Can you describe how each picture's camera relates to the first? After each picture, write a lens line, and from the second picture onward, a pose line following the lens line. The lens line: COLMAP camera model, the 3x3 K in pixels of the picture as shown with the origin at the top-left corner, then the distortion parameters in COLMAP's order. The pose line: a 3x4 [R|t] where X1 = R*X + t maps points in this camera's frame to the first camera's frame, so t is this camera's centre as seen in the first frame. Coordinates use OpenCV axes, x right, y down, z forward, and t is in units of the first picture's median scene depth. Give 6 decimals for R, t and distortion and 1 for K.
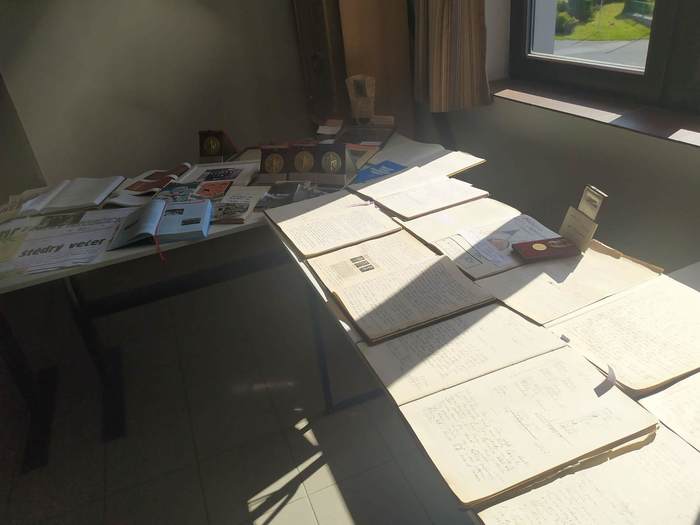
lens RADIAL K [[533.5, 0, 351.5], [0, 533.5, 260.1], [0, 0, 1]] dist [0.047034, -0.046891]
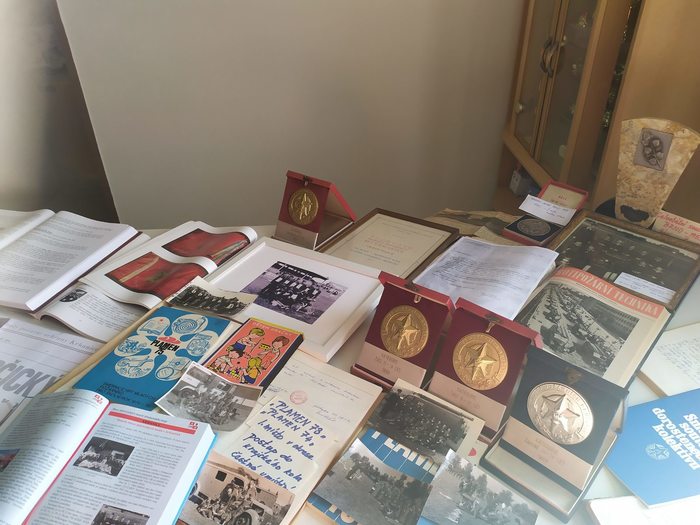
lens RADIAL K [[533.5, 0, 350.1], [0, 533.5, 262.0], [0, 0, 1]] dist [0.047034, -0.046891]
pose [[0.934874, 0.264915, -0.236284, -0.094263], [-0.240781, 0.962331, 0.126271, -0.251769], [0.260834, -0.061155, 0.963445, 0.560925]]
